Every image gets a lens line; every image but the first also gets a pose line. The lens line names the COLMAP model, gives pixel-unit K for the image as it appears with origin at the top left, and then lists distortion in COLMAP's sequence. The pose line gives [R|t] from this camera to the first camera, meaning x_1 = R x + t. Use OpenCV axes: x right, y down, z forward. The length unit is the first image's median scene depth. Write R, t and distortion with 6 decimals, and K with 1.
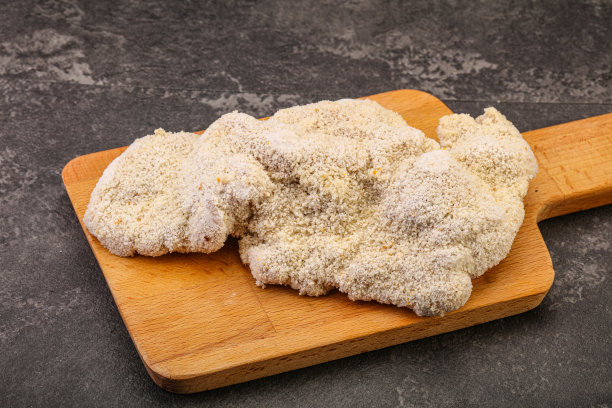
lens RADIAL K [[1807.5, 0, 305.4], [0, 1807.5, 246.0], [0, 0, 1]] dist [0.632834, 0.040929]
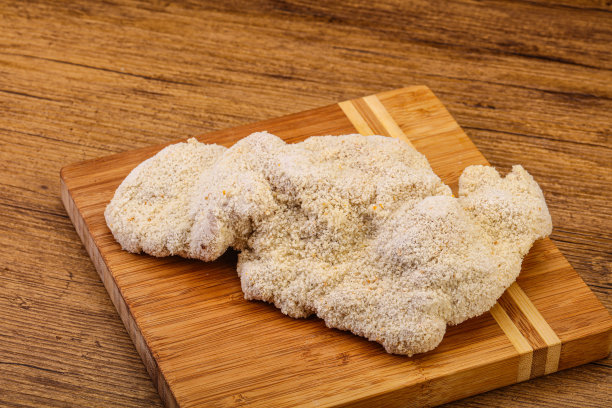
lens RADIAL K [[1807.5, 0, 305.4], [0, 1807.5, 246.0], [0, 0, 1]] dist [0.632834, 0.040929]
pose [[0.967794, 0.149469, -0.202568, 0.211849], [-0.154490, 0.987952, -0.009115, -0.003986], [0.198765, 0.040116, 0.979226, -0.007069]]
